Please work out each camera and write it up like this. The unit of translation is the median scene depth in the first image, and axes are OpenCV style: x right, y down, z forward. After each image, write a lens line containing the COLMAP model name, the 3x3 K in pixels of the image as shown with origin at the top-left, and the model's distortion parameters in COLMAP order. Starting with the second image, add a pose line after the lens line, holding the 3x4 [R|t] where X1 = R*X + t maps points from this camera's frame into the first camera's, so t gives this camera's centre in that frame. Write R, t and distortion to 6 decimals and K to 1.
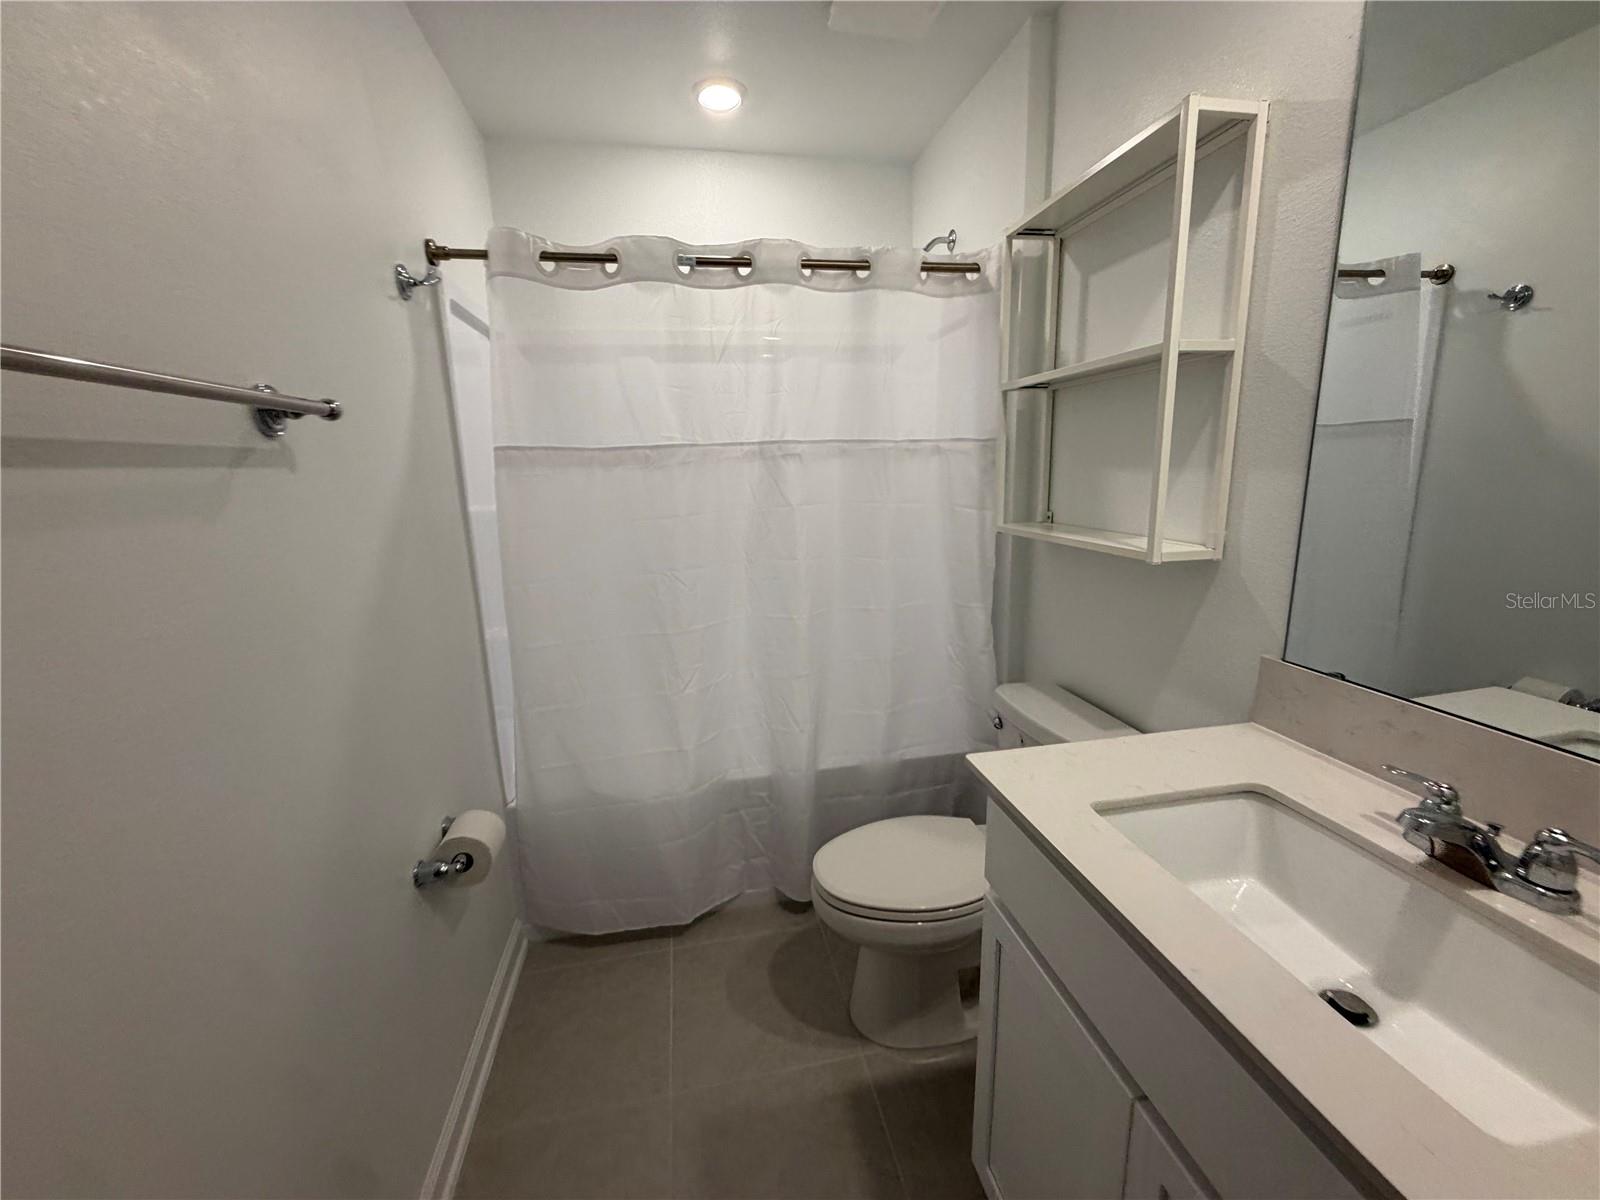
lens RADIAL K [[637.3, 0, 800.4], [0, 637.3, 603.0], [0, 0, 1]] dist [-0.001456, -0.000111]
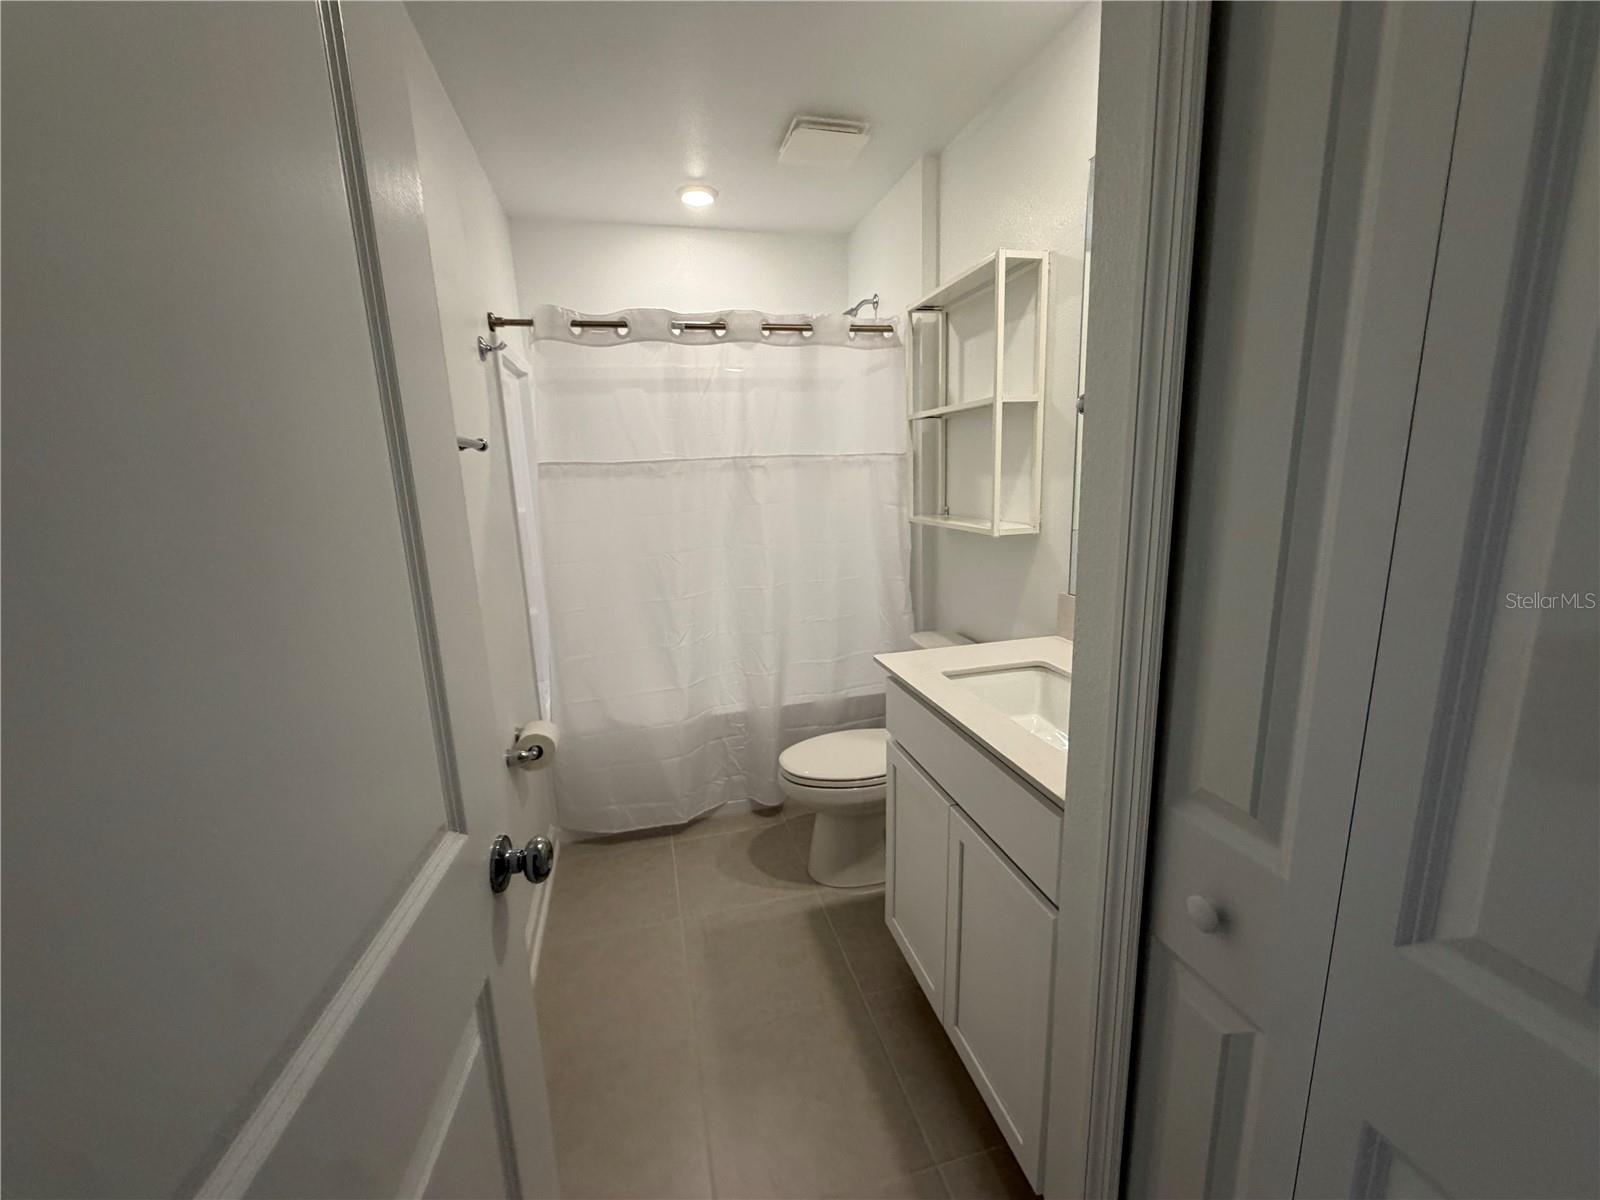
lens RADIAL K [[637.3, 0, 802.6], [0, 637.3, 595.5], [0, 0, 1]] dist [-0.001456, -0.000111]
pose [[0.997932, -0.019566, 0.061235, -0.006869], [0.020753, 0.999608, -0.018797, 0.071901], [-0.060843, 0.020028, 0.997946, -0.368396]]
